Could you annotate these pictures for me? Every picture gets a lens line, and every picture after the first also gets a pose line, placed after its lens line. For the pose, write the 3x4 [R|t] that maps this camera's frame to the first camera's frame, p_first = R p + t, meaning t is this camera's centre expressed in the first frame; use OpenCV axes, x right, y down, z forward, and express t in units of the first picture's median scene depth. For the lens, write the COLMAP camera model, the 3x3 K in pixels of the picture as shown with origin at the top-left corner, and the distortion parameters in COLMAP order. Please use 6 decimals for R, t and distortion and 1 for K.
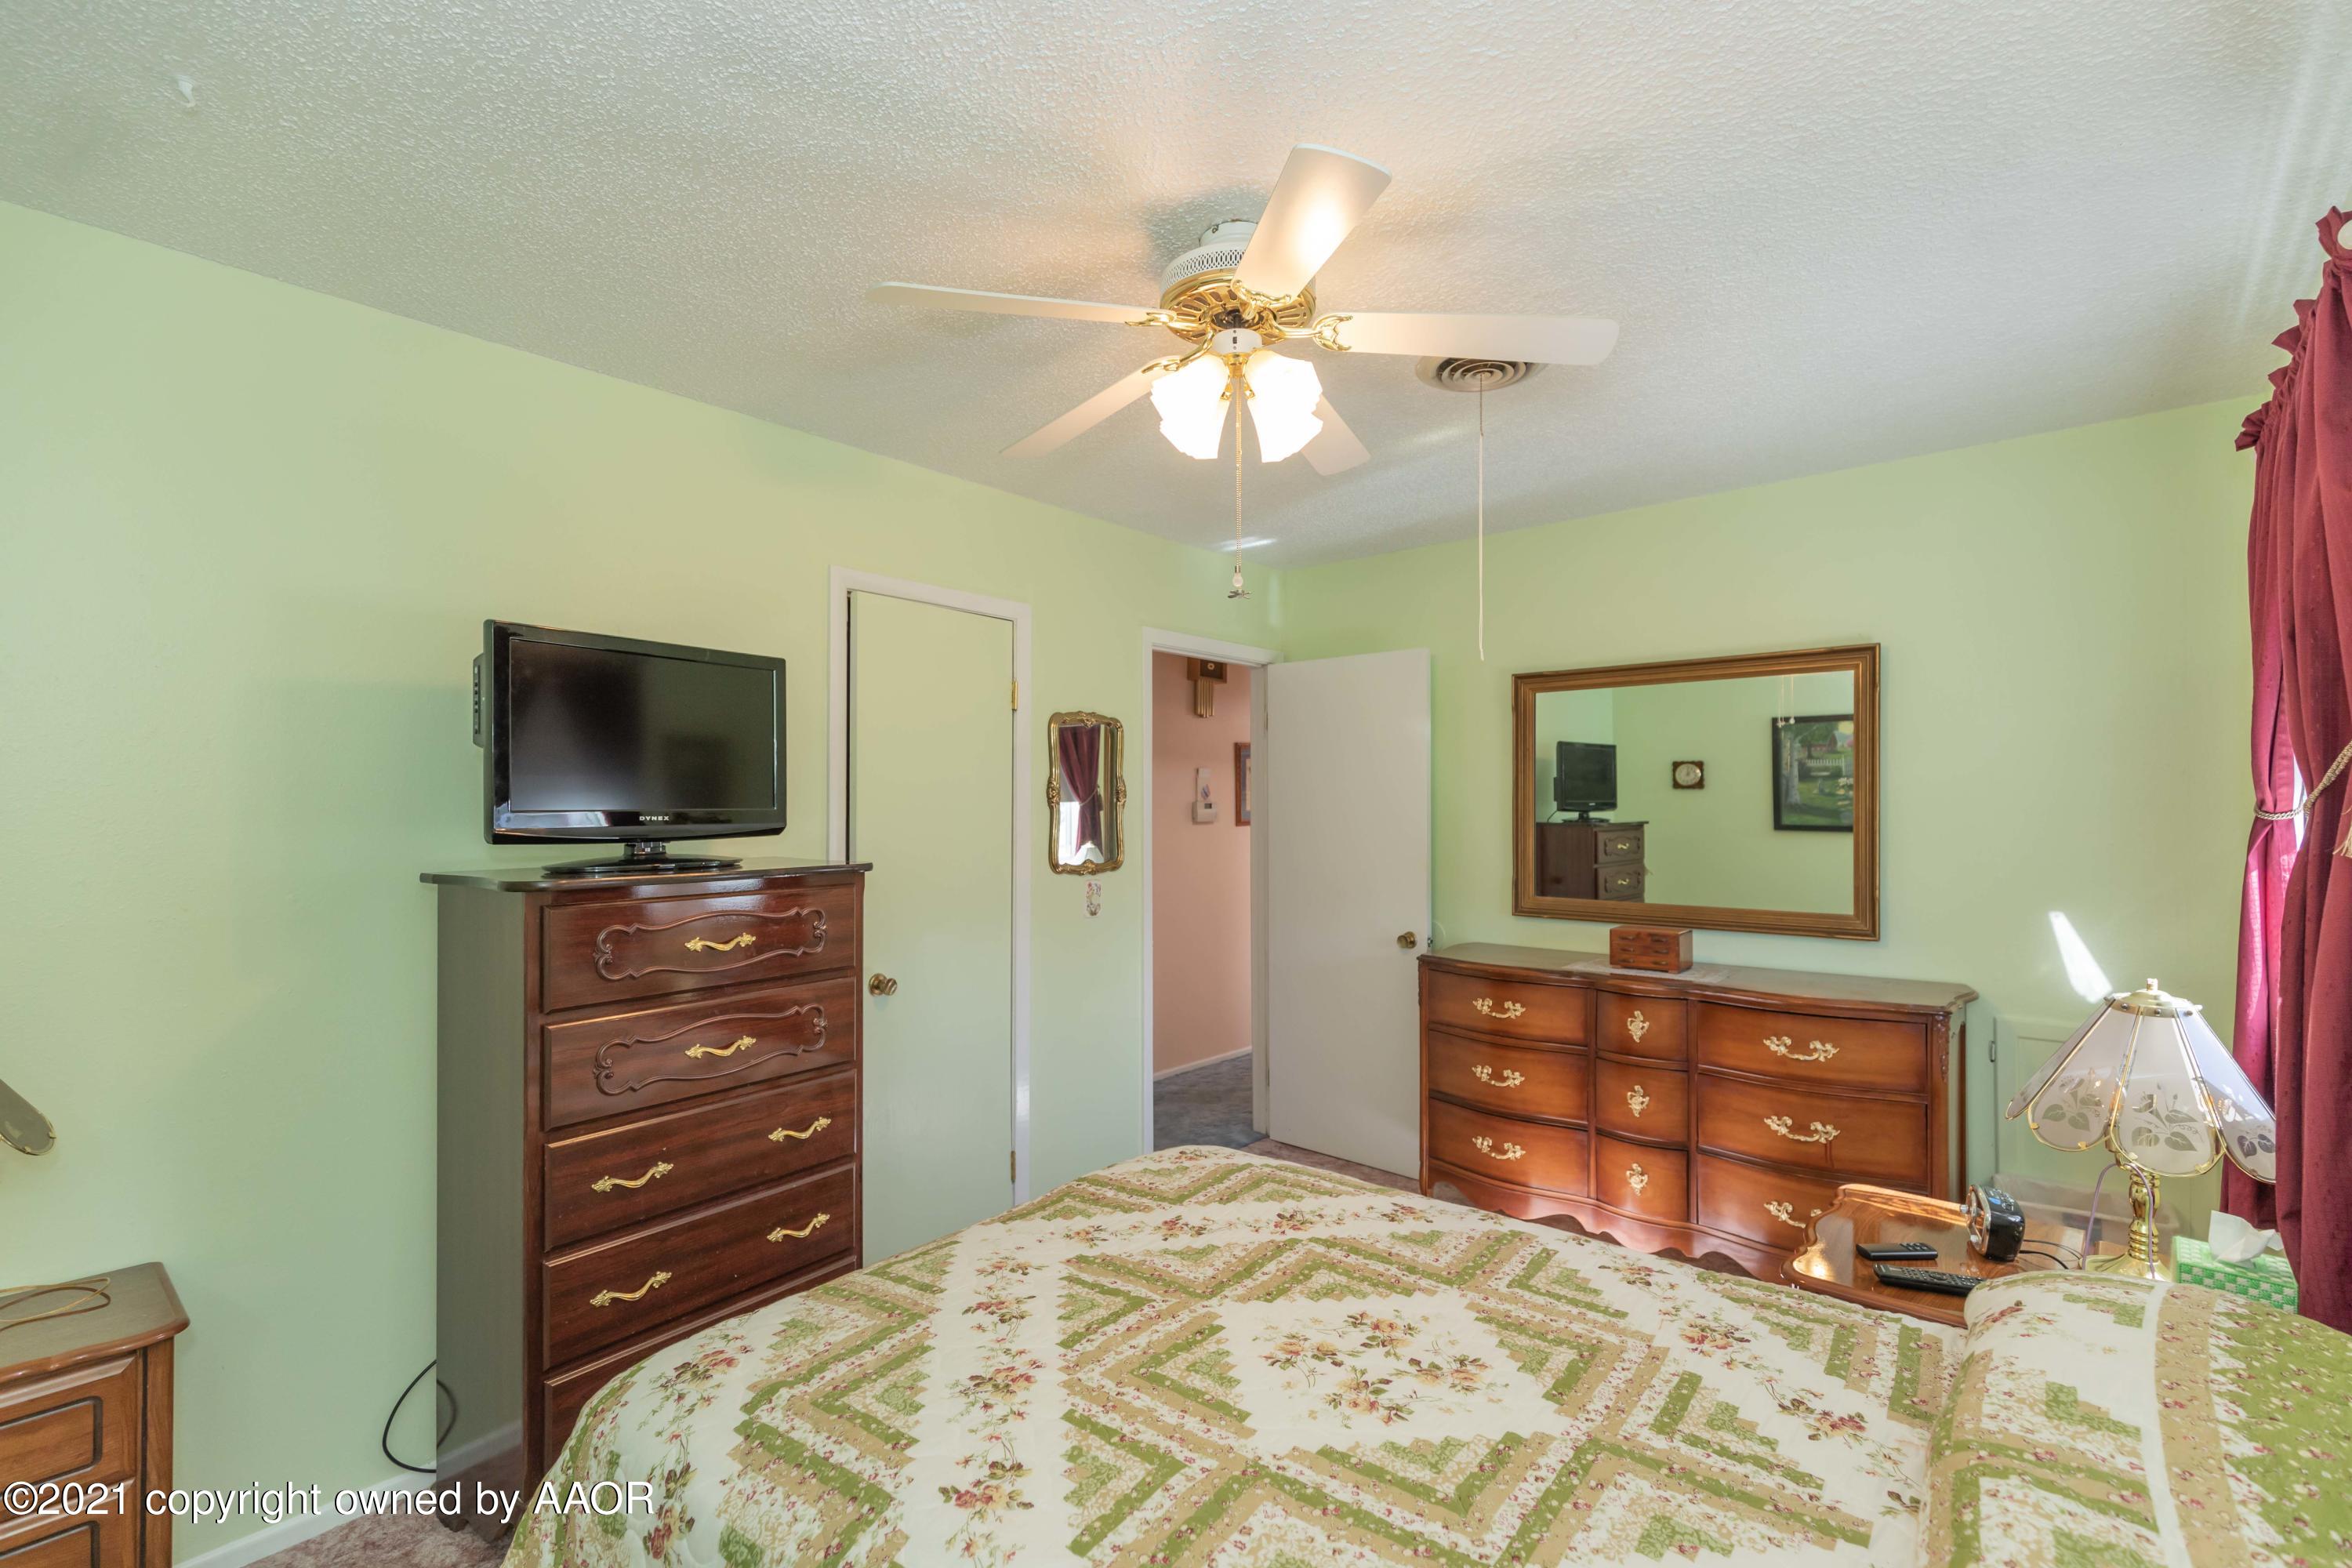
lens RADIAL K [[1056.0, 0, 1190.2], [0, 1056.0, 797.1], [0, 0, 1]] dist [0.005140, -0.001179]
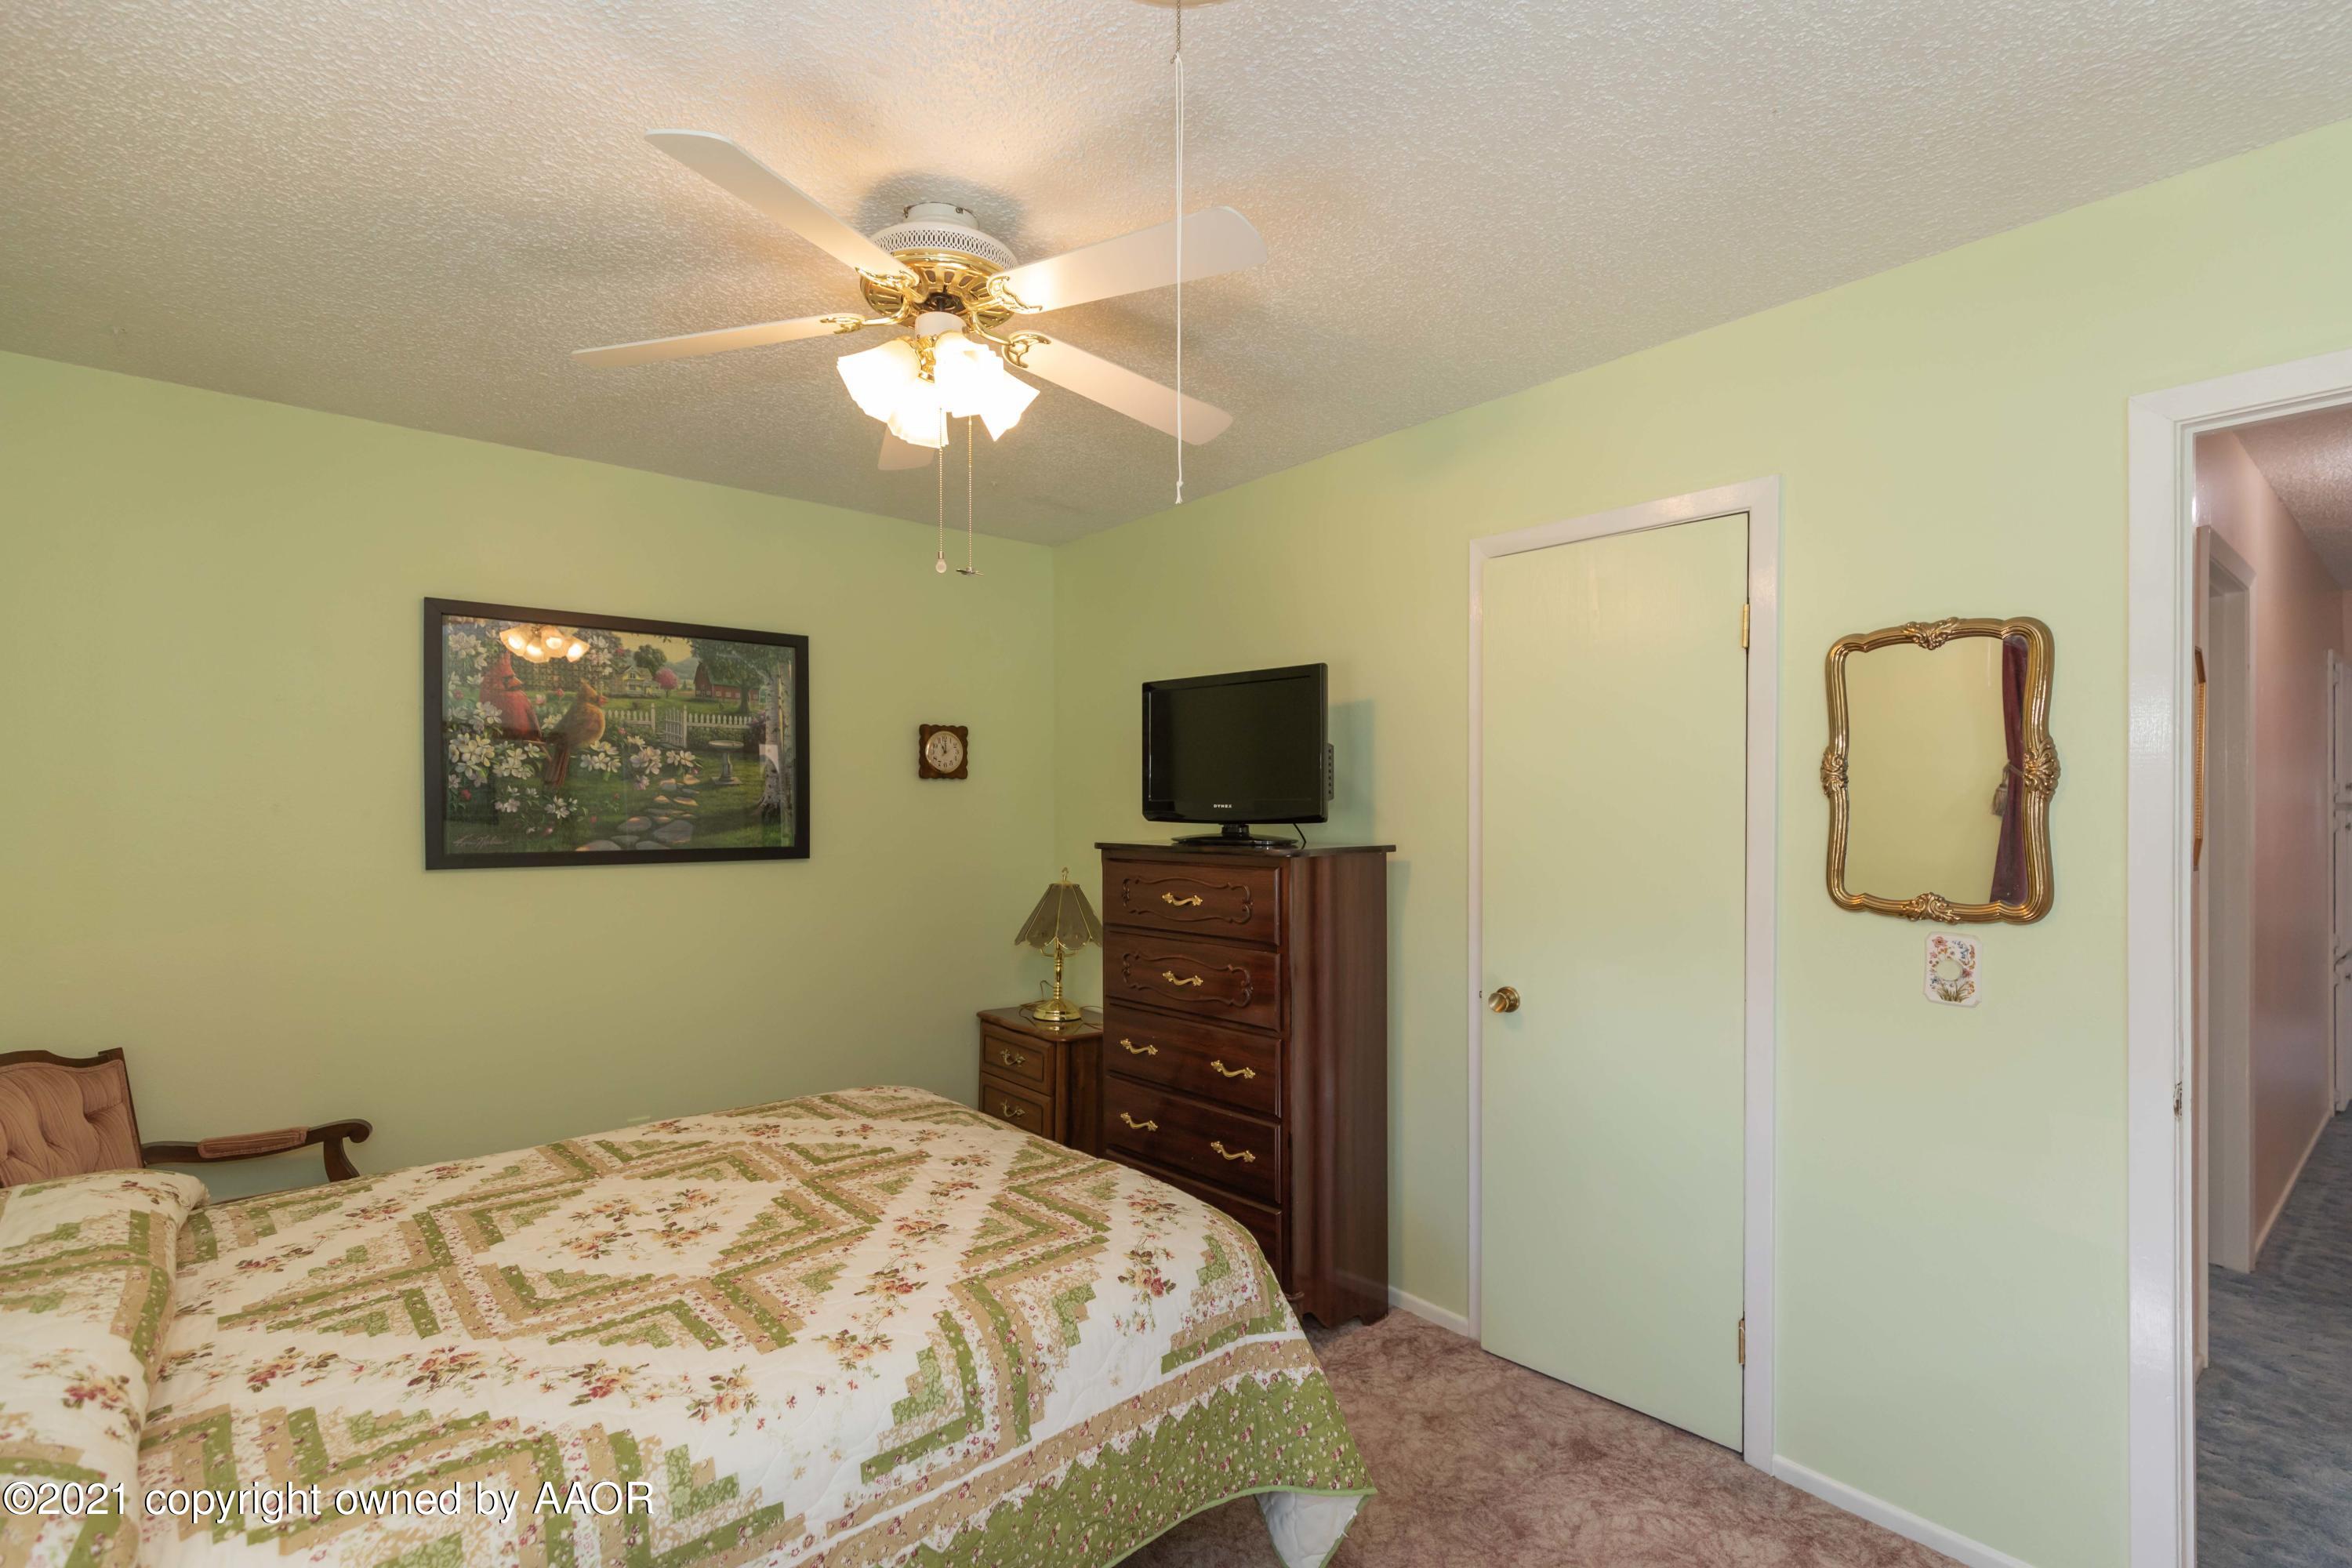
lens RADIAL K [[1117.9, 0, 1185.7], [0, 1117.9, 799.7], [0, 0, 1]] dist [0.015617, 0.000274]
pose [[-0.185149, 0.002007, -0.982708, 1.191179], [0.008998, 0.999959, 0.000347, 0.015131], [0.982669, -0.008778, -0.185159, 1.613503]]
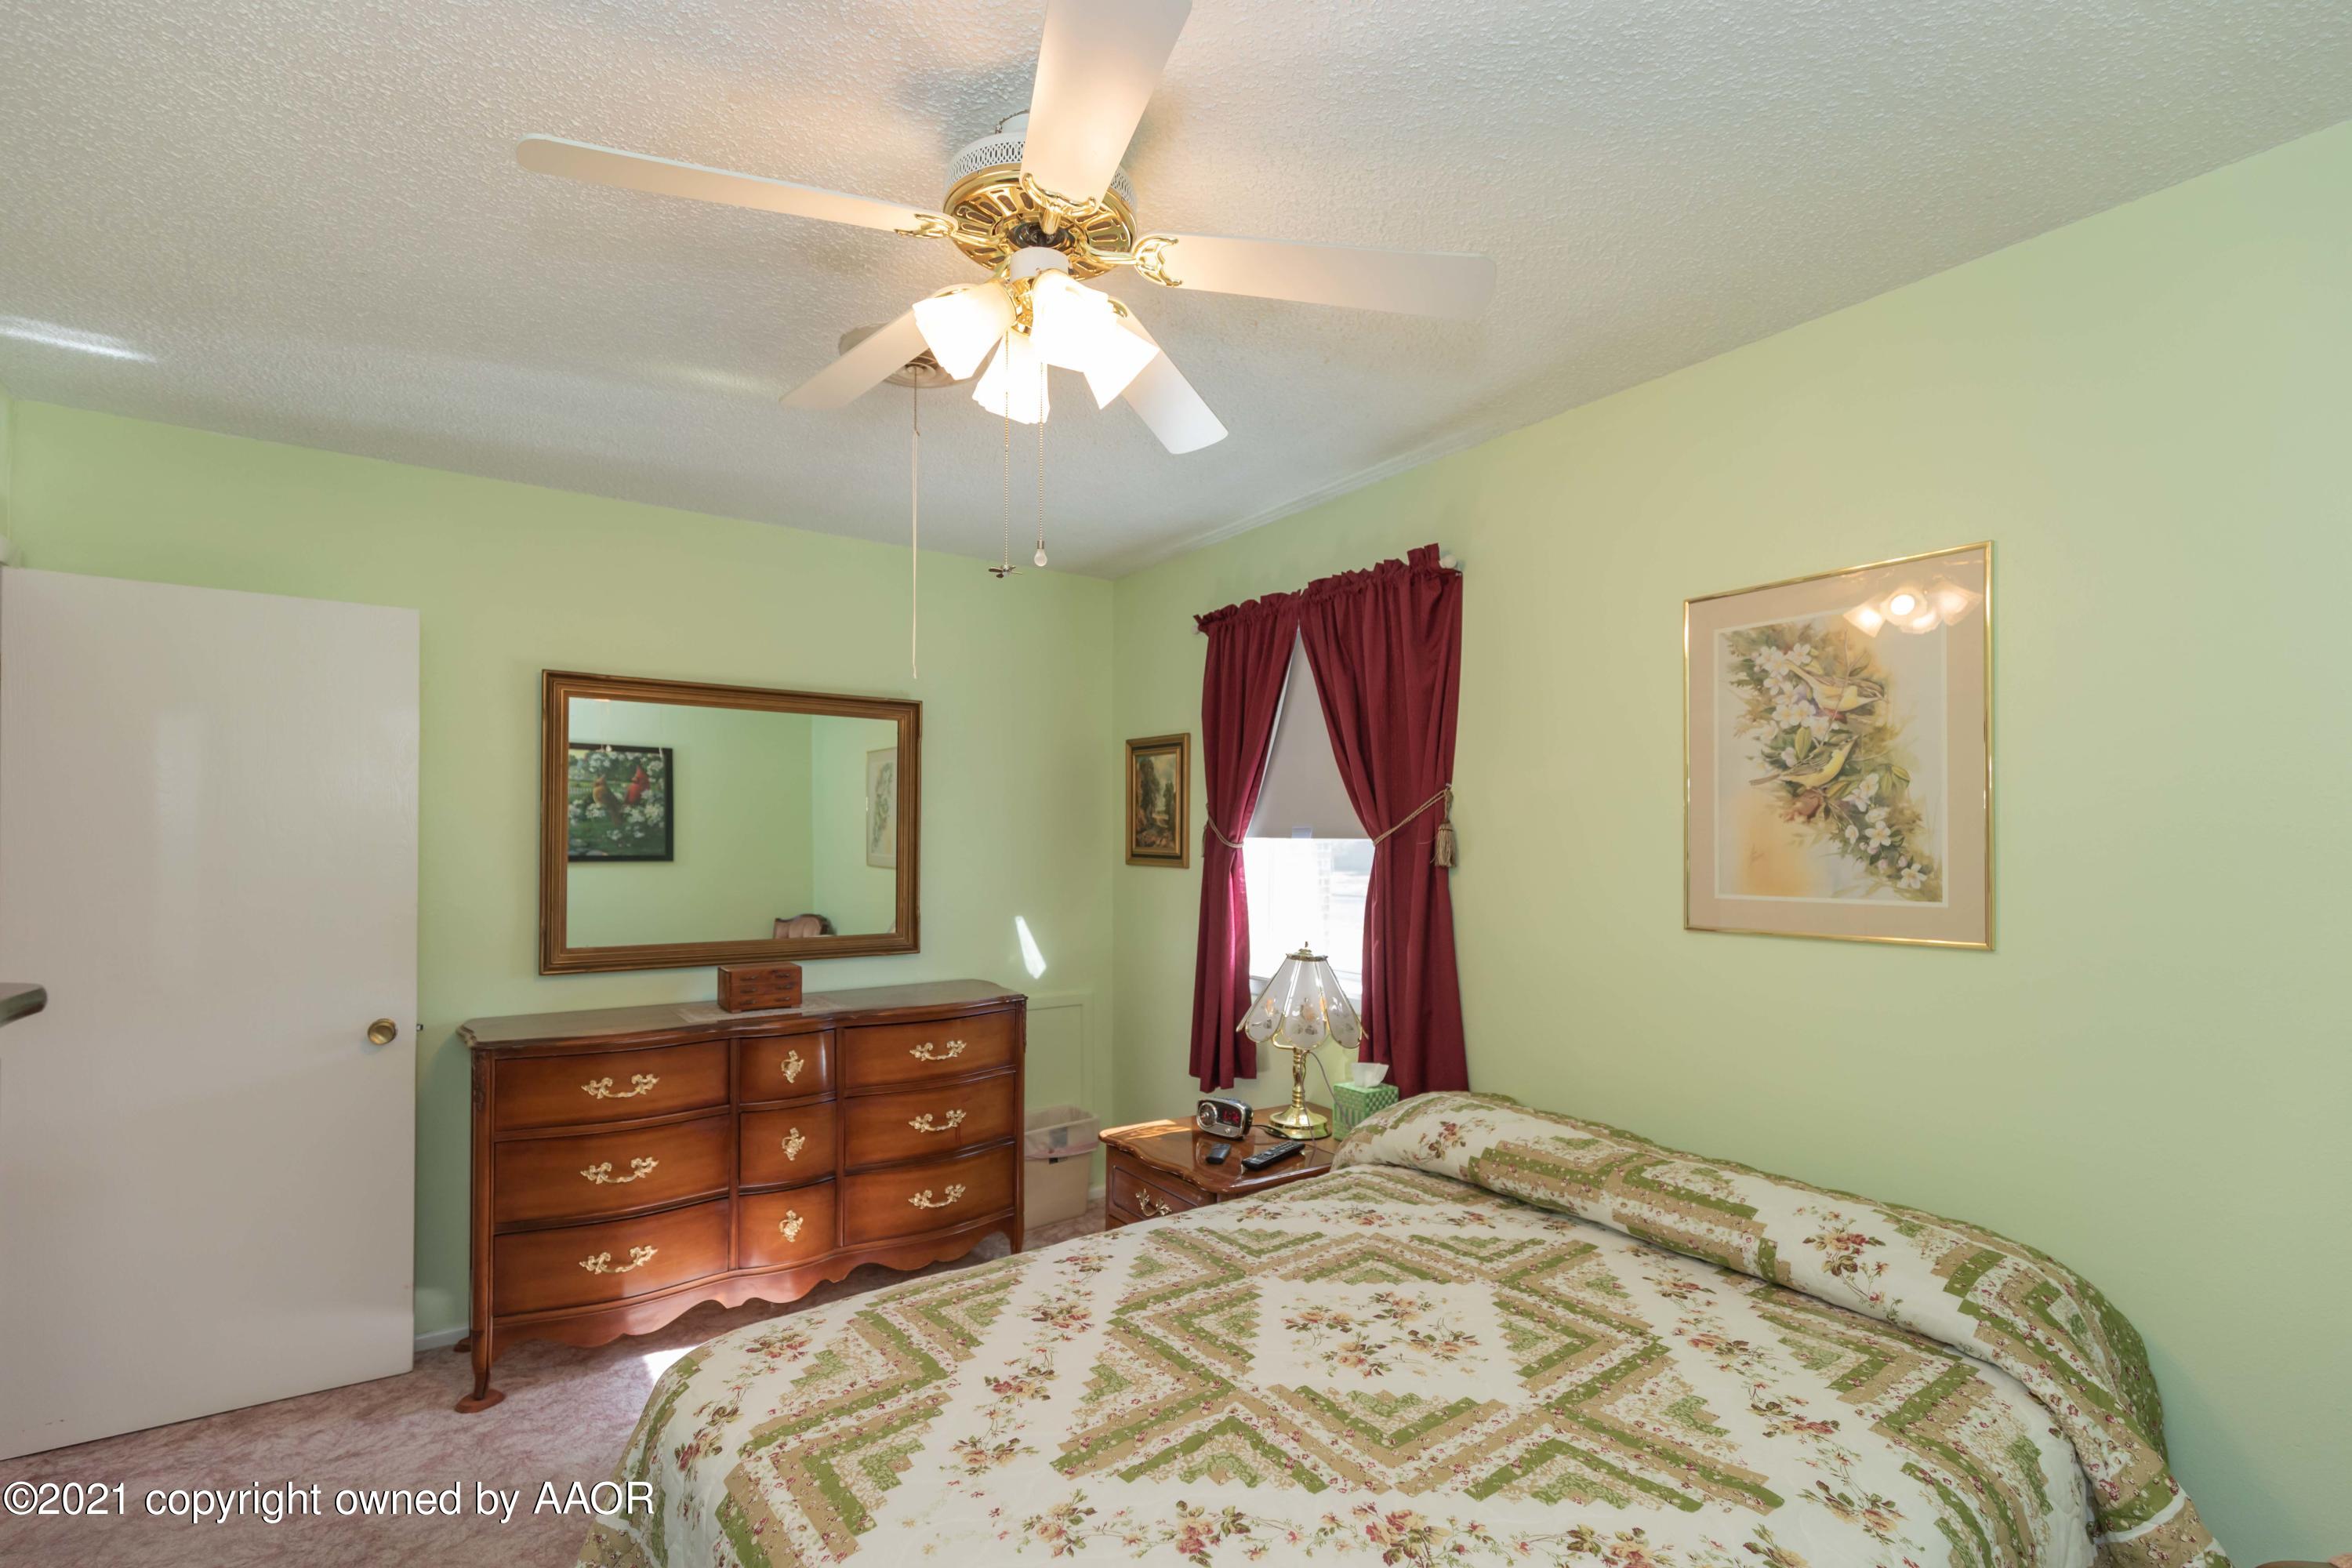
lens RADIAL K [[1056.0, 0, 1224.9], [0, 1056.0, 834.5], [0, 0, 1]] dist [0.005140, -0.001179]
pose [[0.238999, 0.008433, 0.970983, -0.807032], [-0.012318, 0.999908, -0.005652, 0.012415], [-0.970942, -0.010610, 0.239080, 0.753805]]
